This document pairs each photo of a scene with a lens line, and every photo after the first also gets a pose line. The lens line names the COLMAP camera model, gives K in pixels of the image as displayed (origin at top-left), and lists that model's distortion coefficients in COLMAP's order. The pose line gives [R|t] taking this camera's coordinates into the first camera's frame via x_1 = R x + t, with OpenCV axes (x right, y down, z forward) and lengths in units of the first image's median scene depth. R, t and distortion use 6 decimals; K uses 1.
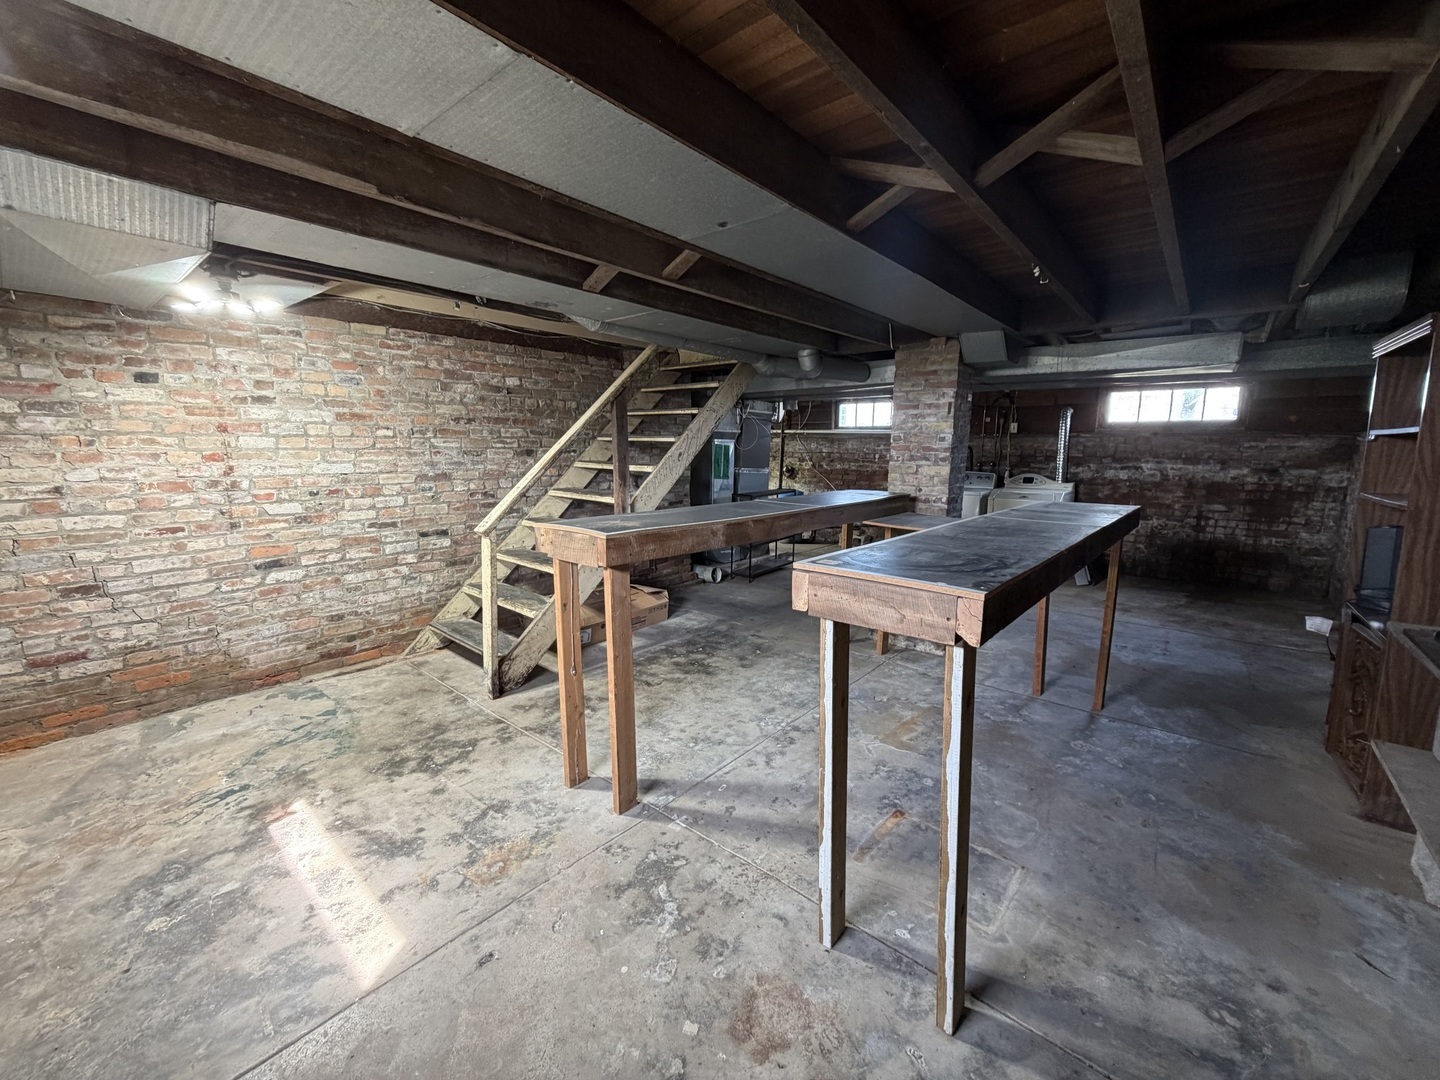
lens RADIAL K [[573.0, 0, 723.8], [0, 573.0, 540.2], [0, 0, 1]] dist [0.000710, 0.000013]
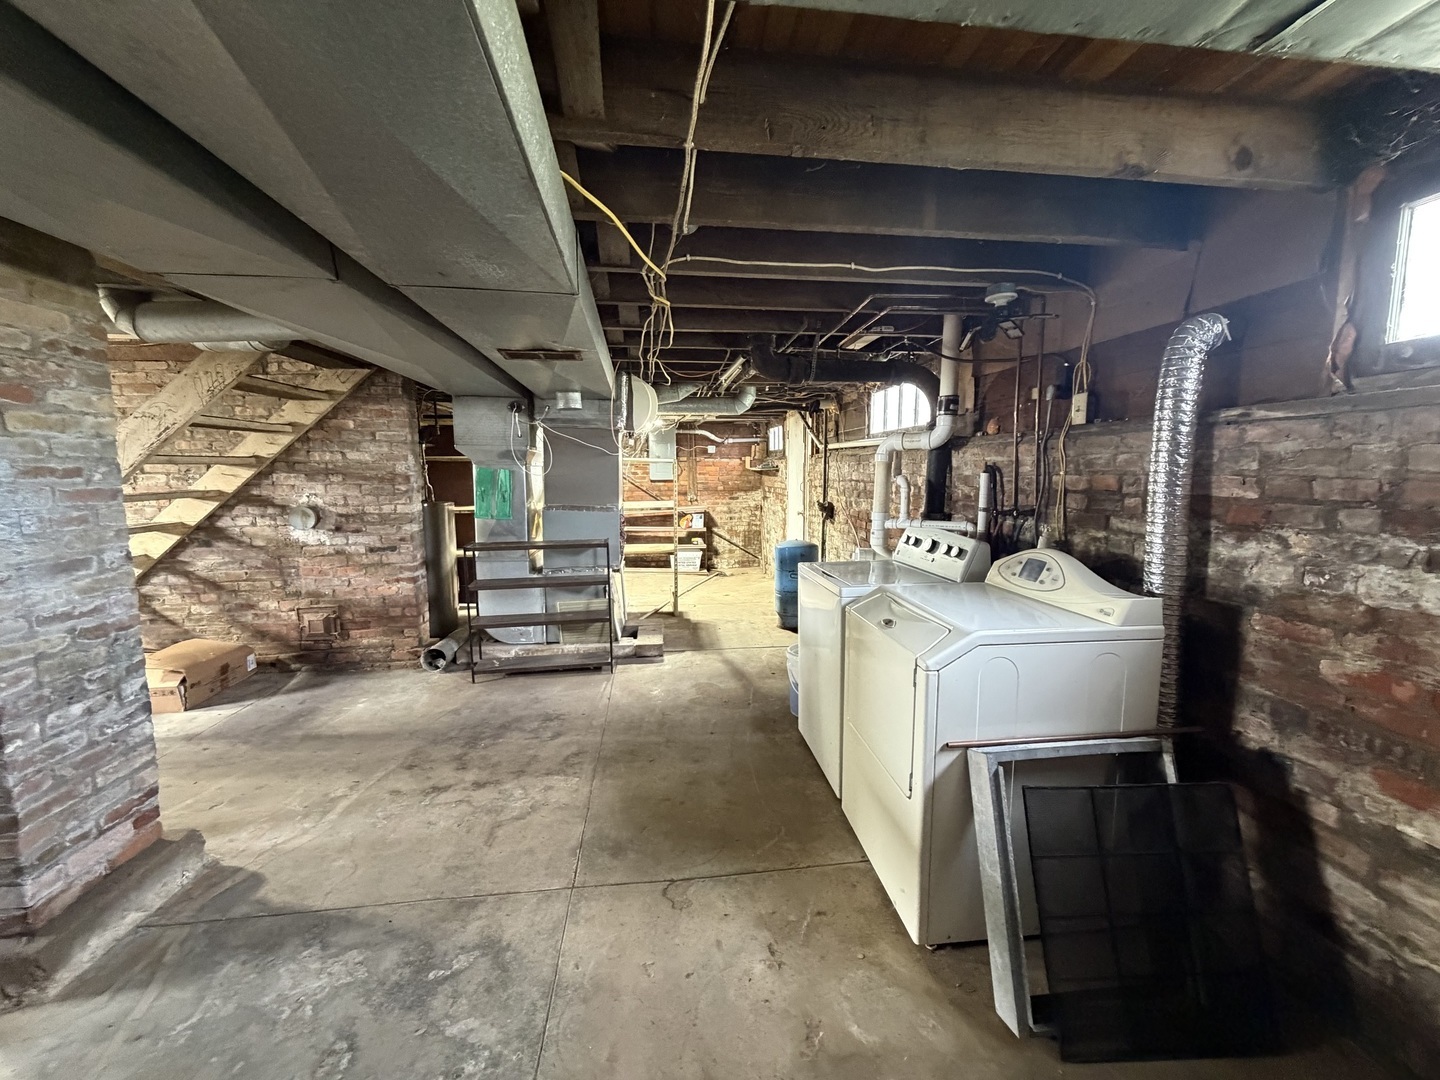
lens RADIAL K [[573.0, 0, 723.8], [0, 573.0, 540.2], [0, 0, 1]] dist [0.000710, 0.000013]
pose [[0.737112, 0.072960, -0.671820, 0.627959], [-0.102295, 0.994745, -0.004208, -0.104071], [0.667983, 0.071826, 0.740702, 0.664784]]
